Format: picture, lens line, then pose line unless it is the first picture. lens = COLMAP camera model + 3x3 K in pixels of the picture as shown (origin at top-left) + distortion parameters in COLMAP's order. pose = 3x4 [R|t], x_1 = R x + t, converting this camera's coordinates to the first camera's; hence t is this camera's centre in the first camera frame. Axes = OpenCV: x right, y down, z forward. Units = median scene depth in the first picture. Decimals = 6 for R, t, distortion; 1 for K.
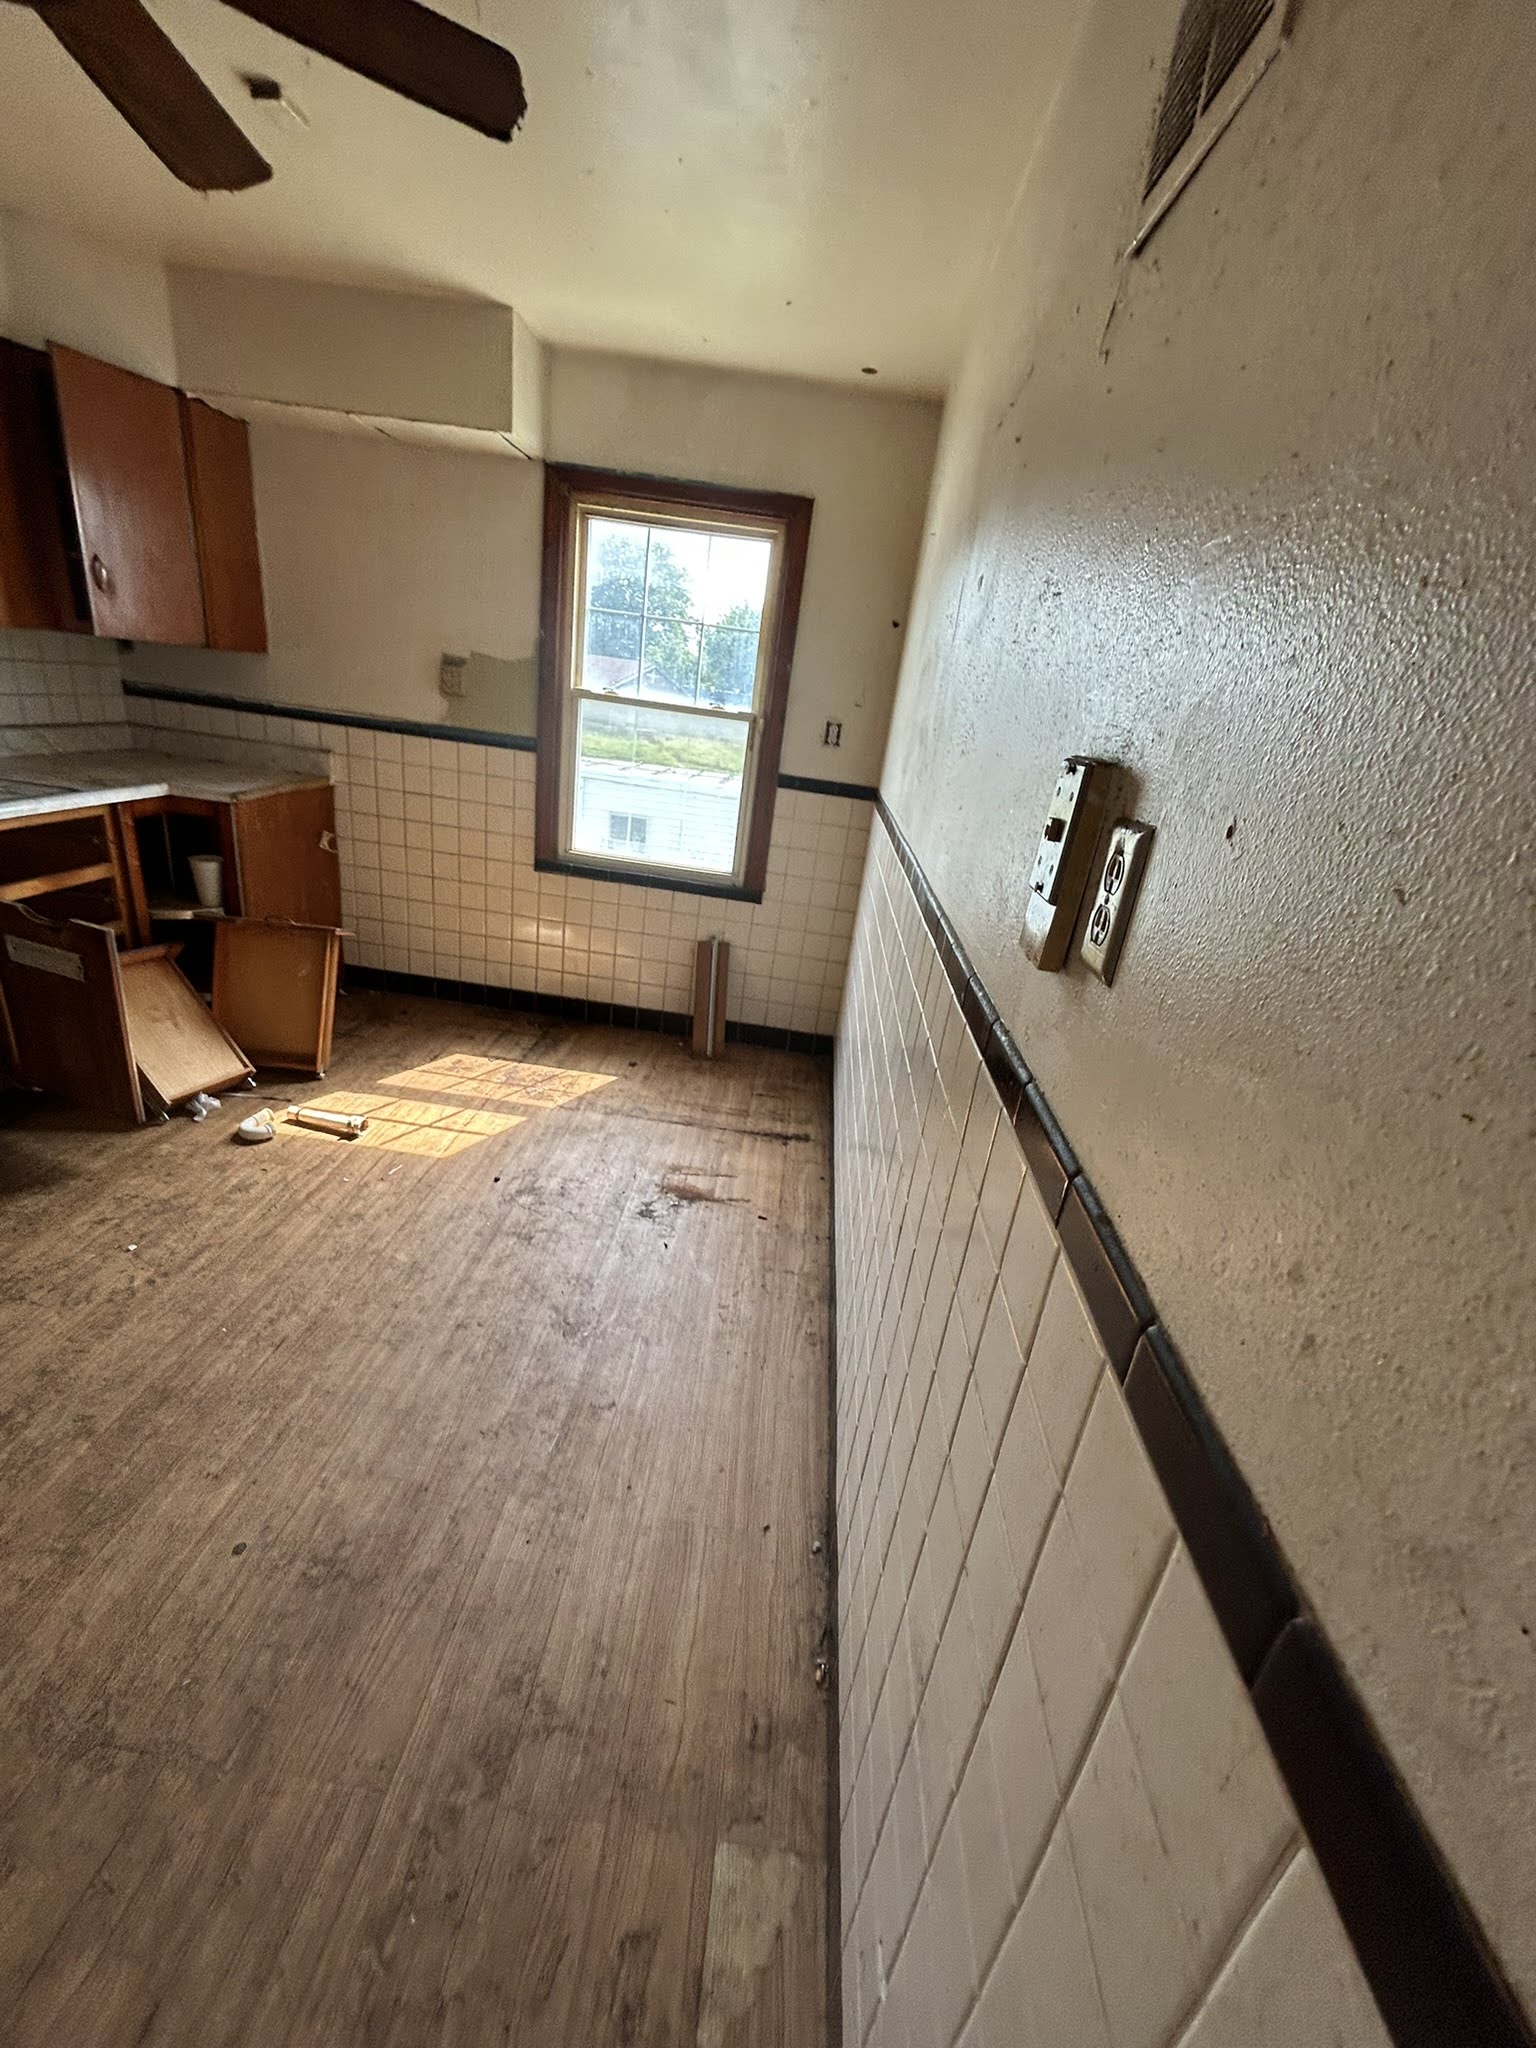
lens RADIAL K [[837.1, 0, 773.3], [0, 837.1, 1021.8], [0, 0, 1]] dist [-0.000165, 0.001095]
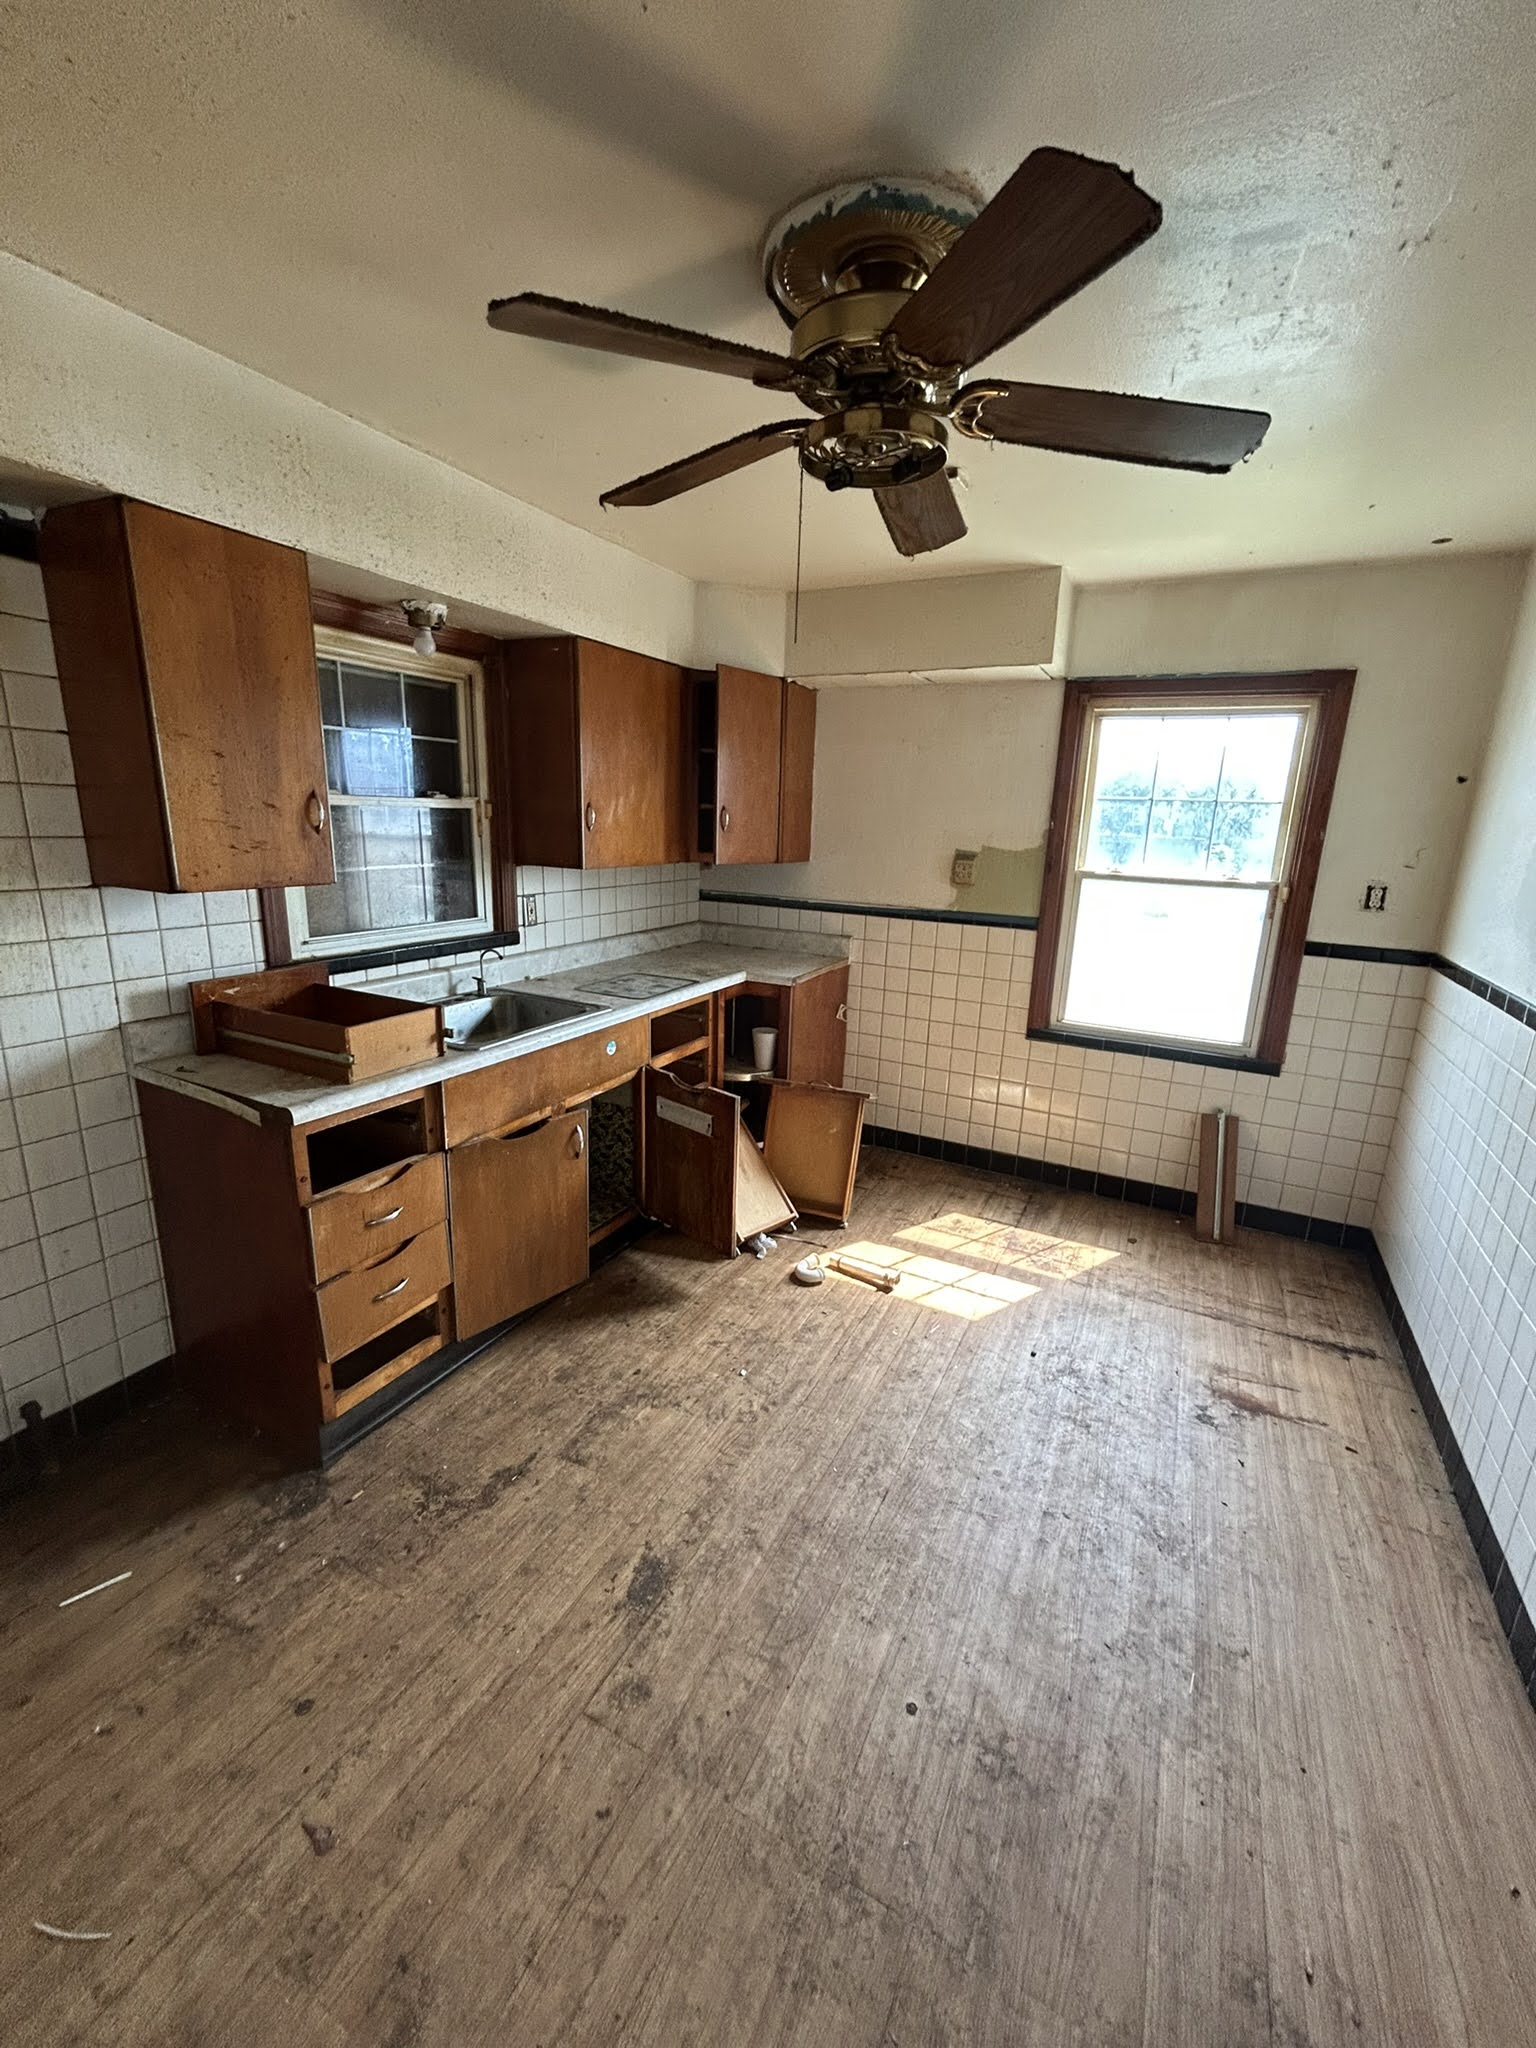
lens RADIAL K [[837.1, 0, 772.9], [0, 837.1, 1020.6], [0, 0, 1]] dist [-0.000165, 0.001095]
pose [[0.914860, 0.000441, -0.403771, -0.191737], [-0.068247, 0.985780, -0.153557, -0.027194], [0.397962, 0.168040, 0.901881, -0.087003]]
